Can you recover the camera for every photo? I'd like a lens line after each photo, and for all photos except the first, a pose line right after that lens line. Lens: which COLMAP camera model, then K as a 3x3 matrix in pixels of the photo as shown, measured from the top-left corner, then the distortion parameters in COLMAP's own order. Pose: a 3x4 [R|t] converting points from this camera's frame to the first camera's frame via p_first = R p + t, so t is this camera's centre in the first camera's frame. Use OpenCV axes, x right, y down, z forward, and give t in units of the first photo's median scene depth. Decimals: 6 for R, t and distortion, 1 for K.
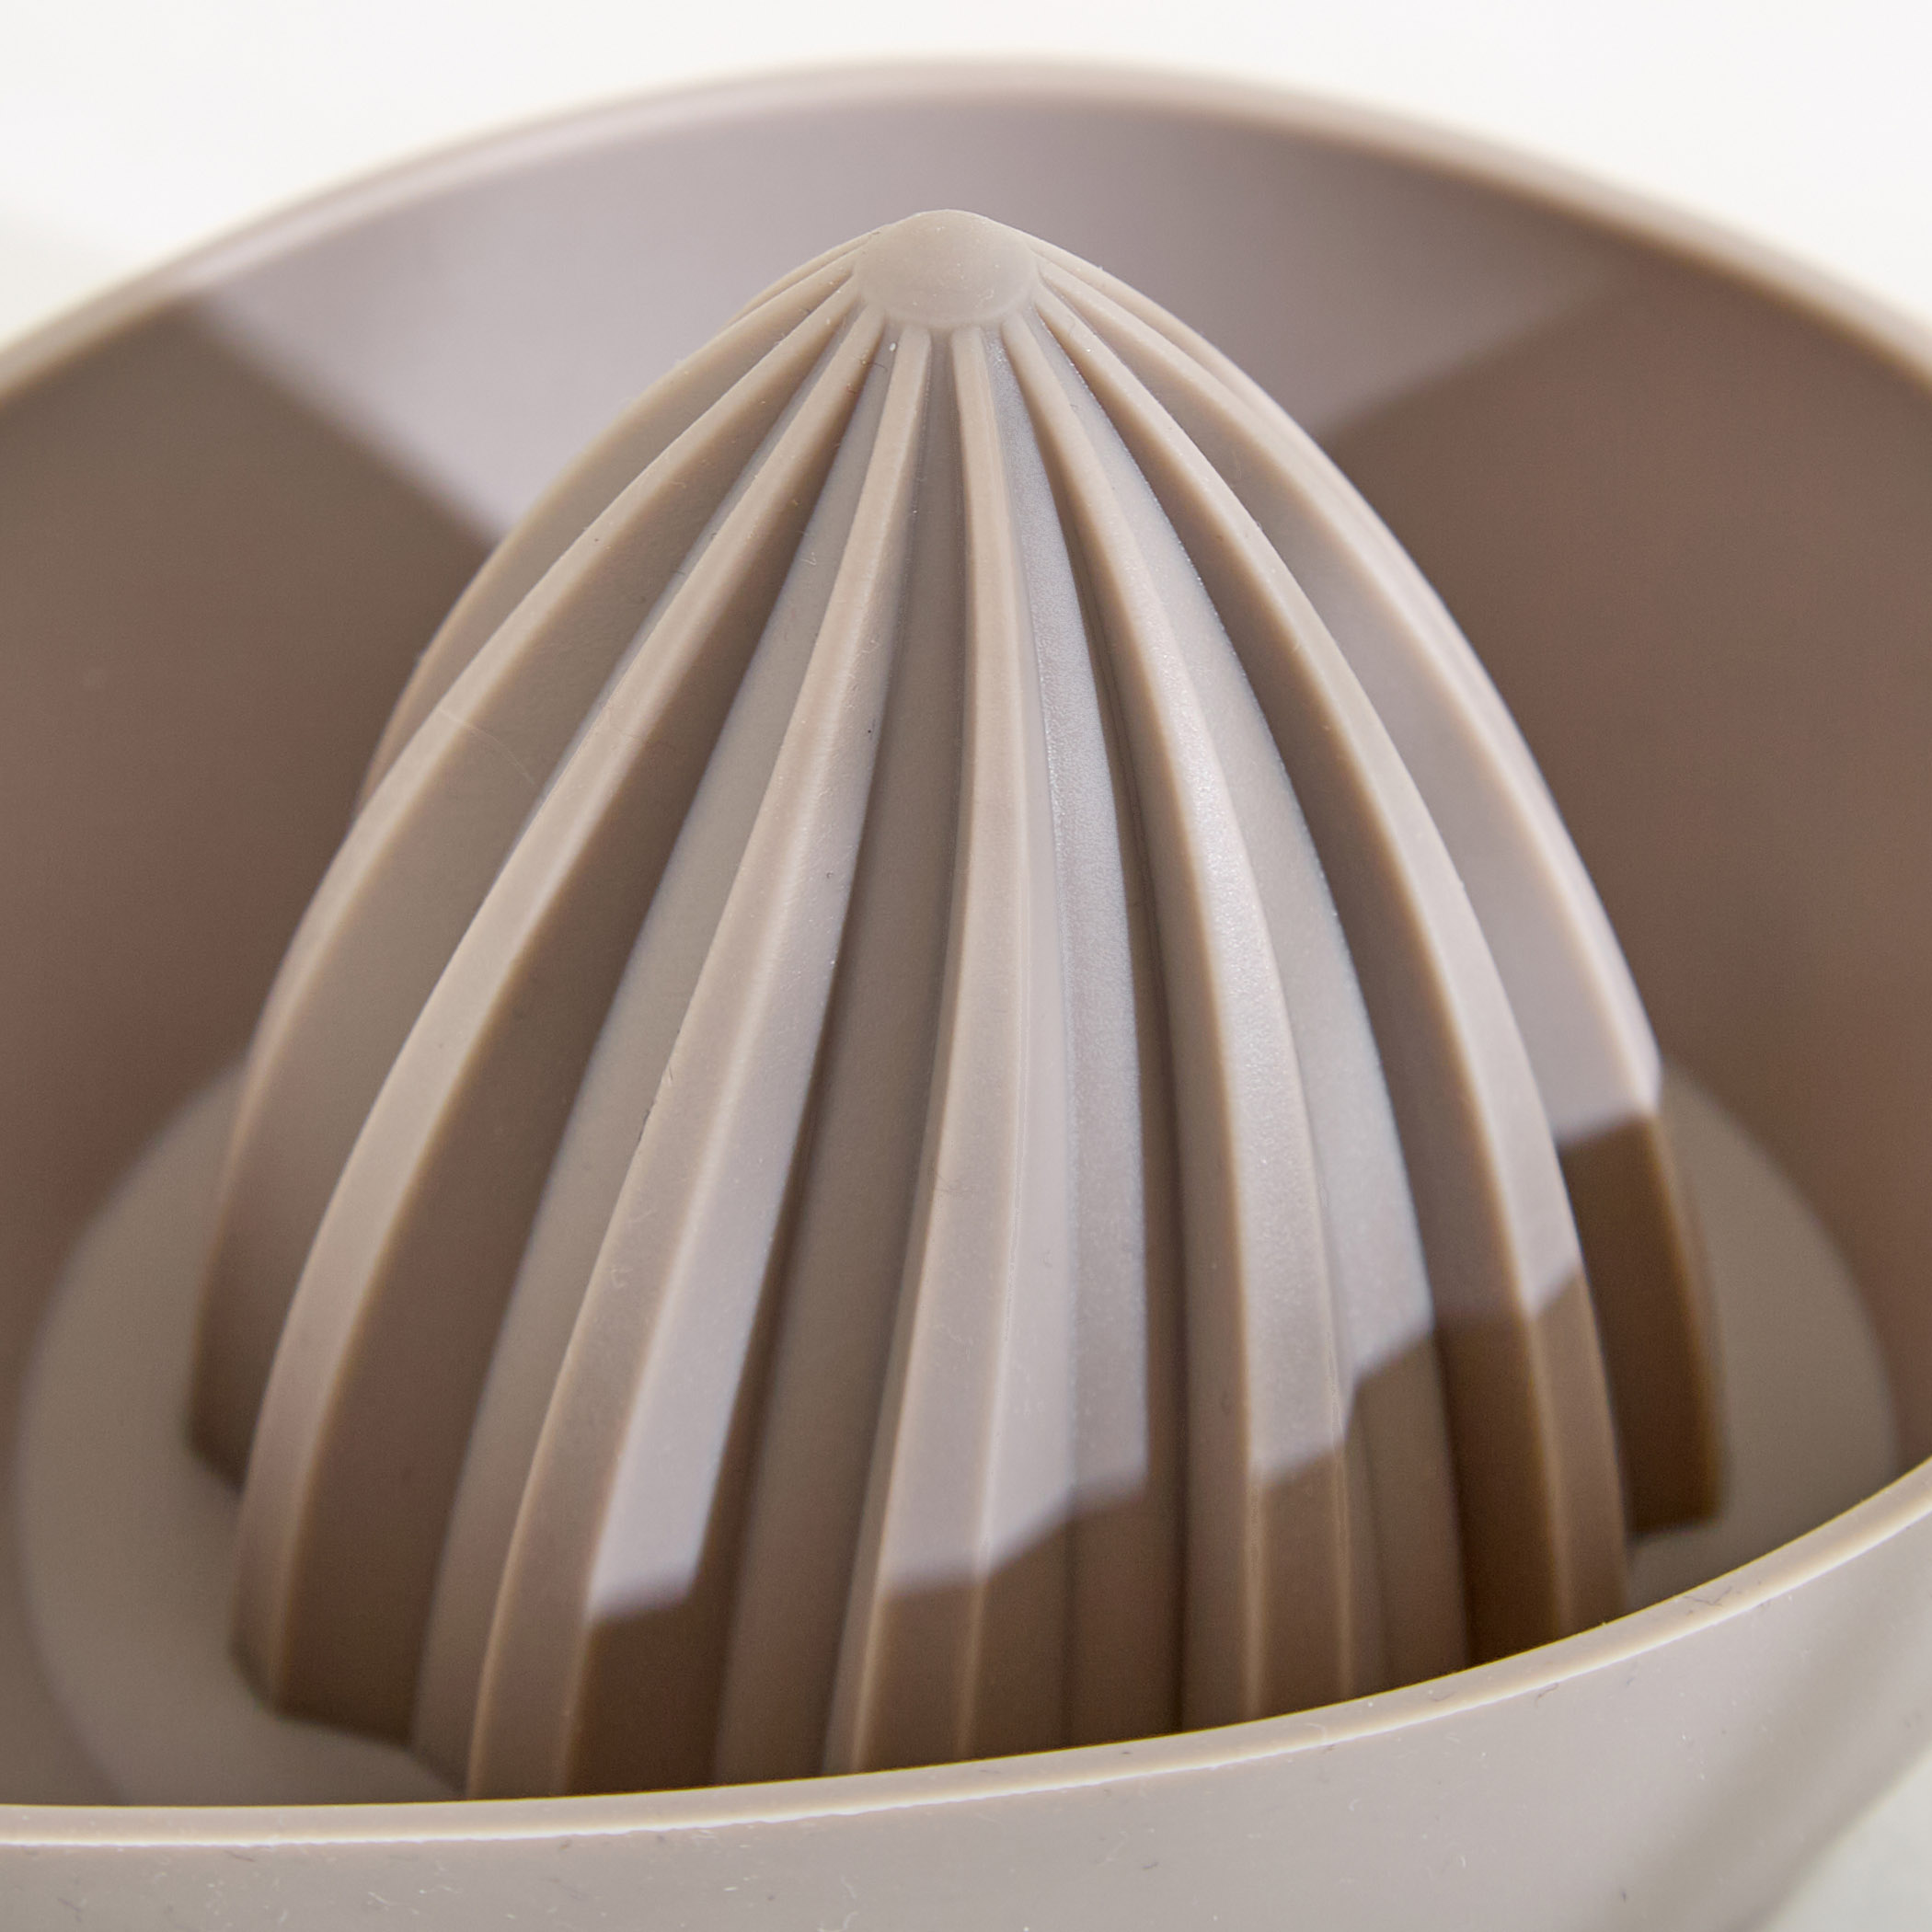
lens RADIAL K [[8200.6, 0, 967.3], [0, 8200.6, 965.8], [0, 0, 1]] dist [-0.605355, 0.000000]
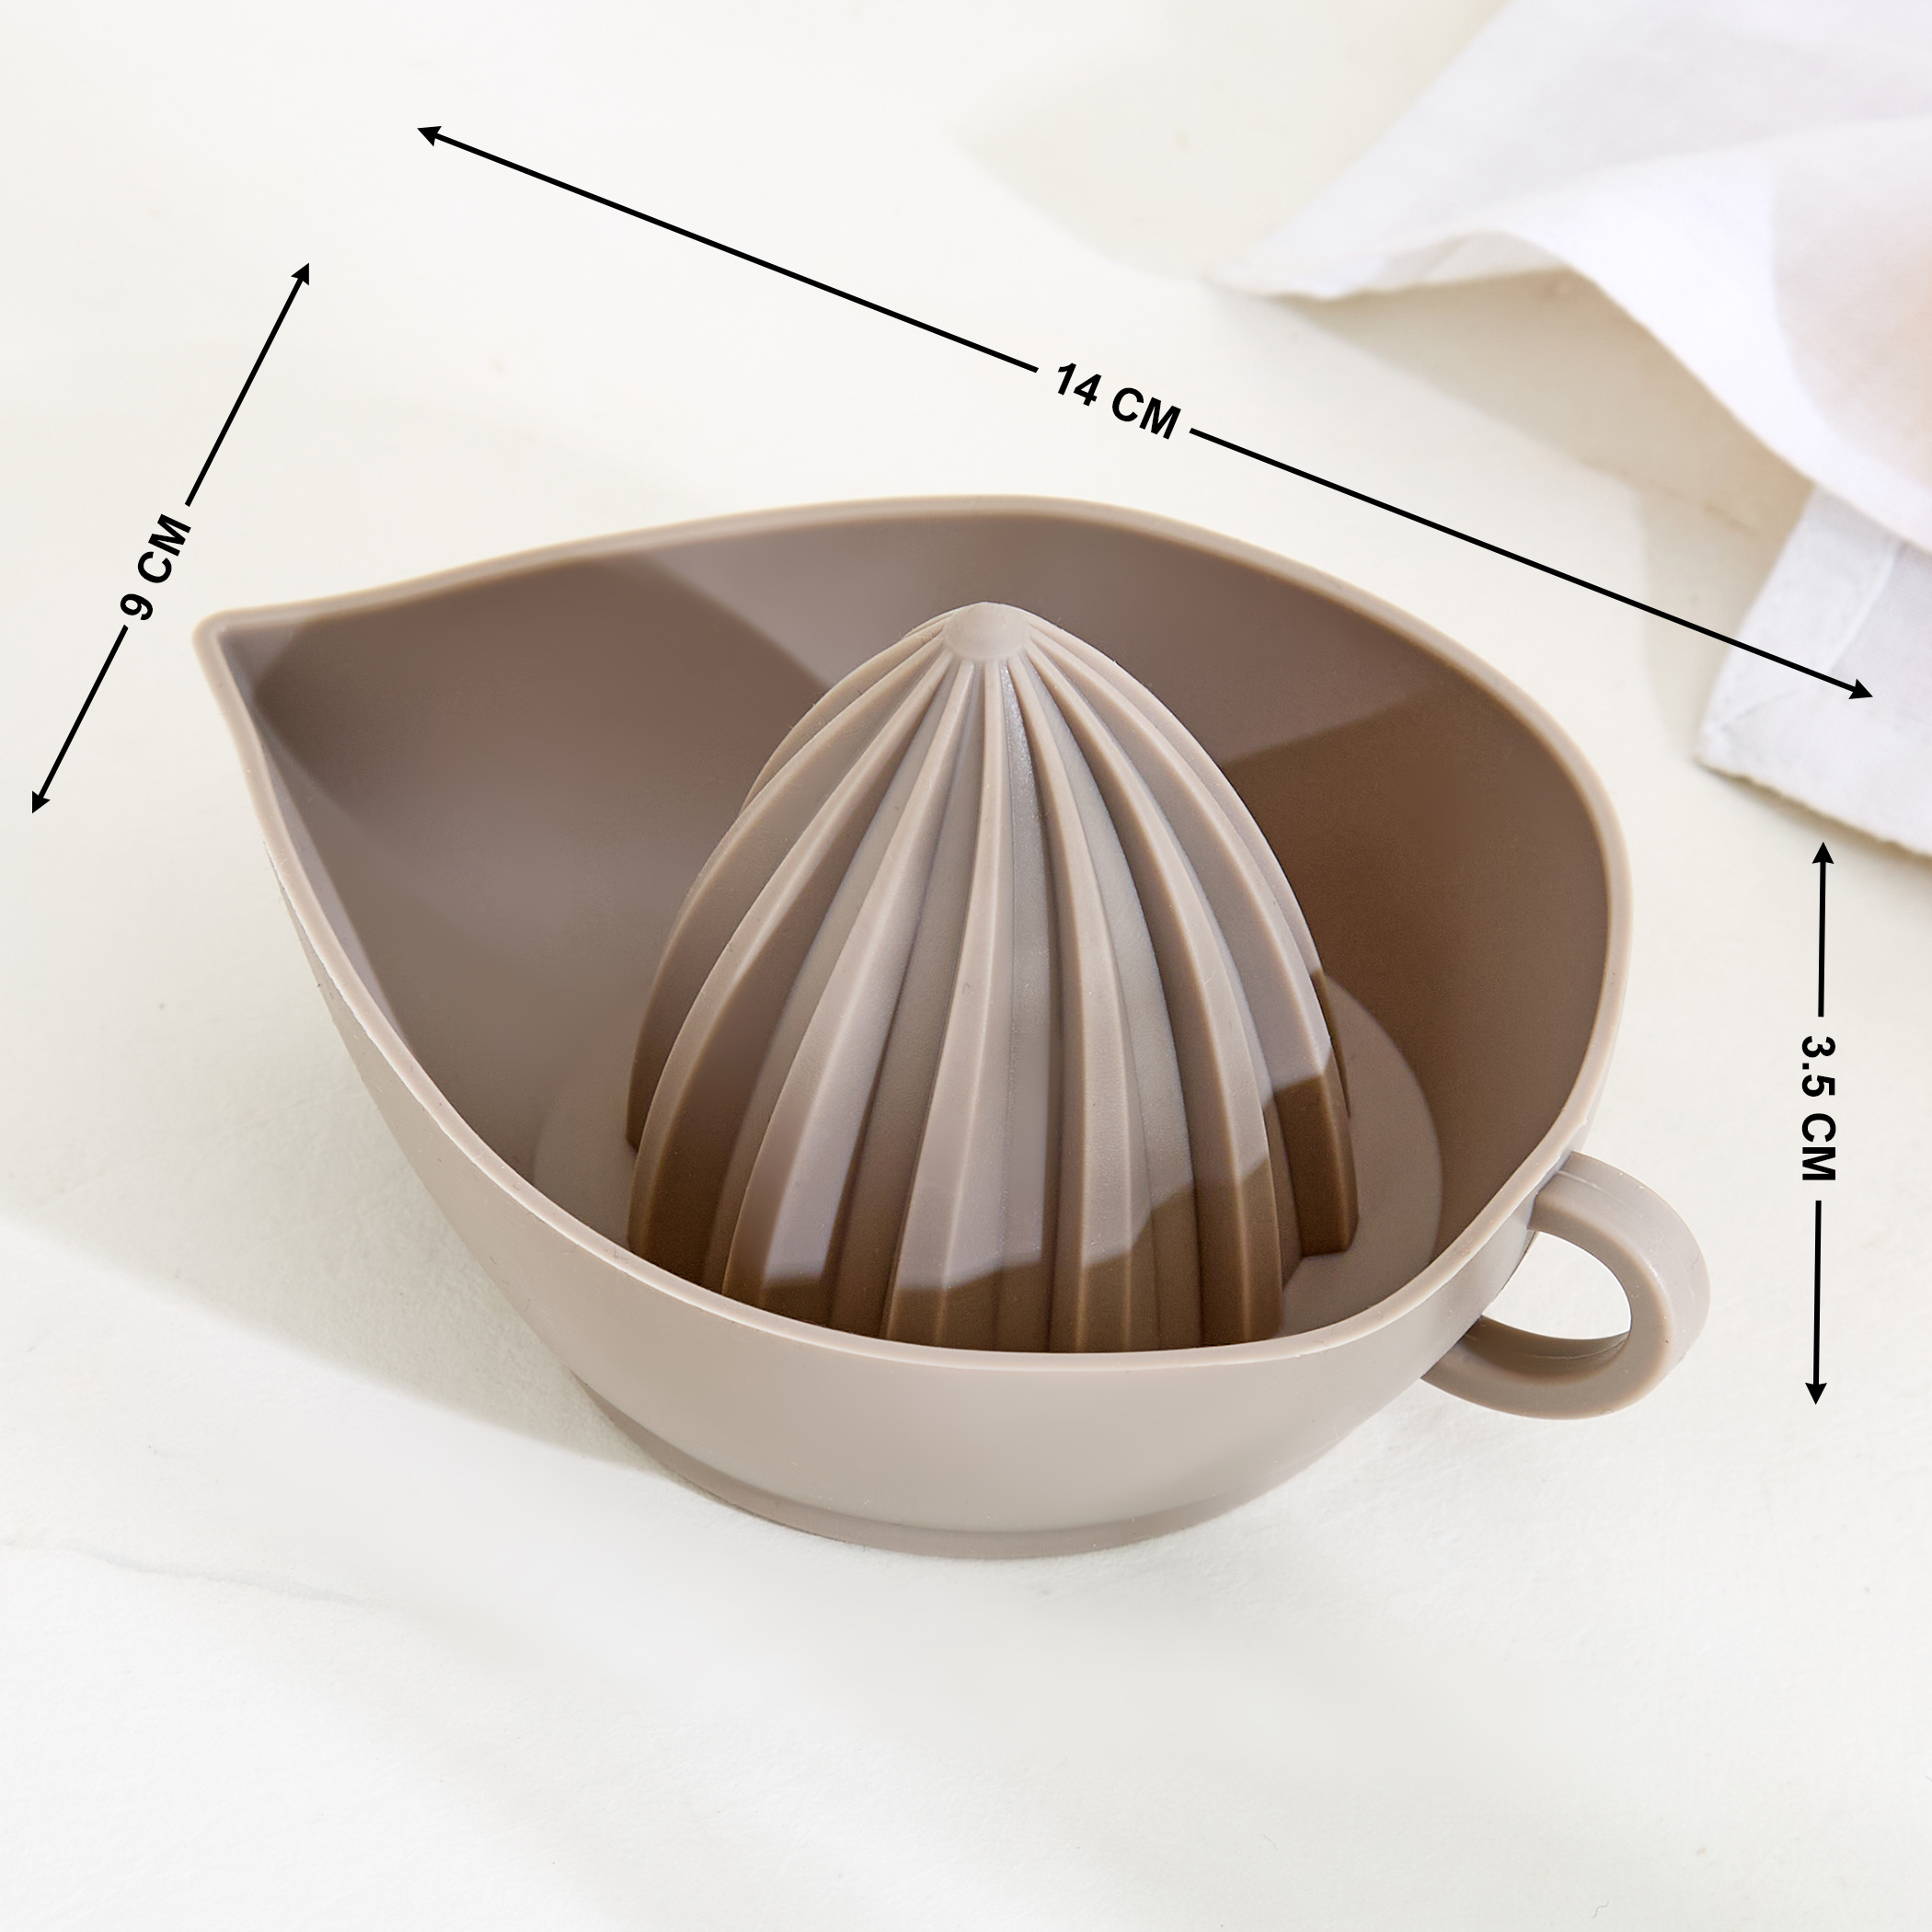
lens RADIAL K [[5055.1, 0, 967.0], [0, 5055.1, 962.6], [0, 0, 1]] dist [-0.054889, 0.000000]
pose [[0.997072, 0.076464, -0.000090, -0.000908], [-0.076445, 0.996800, -0.023359, 0.034085], [-0.001696, 0.023297, 0.999727, -0.338470]]
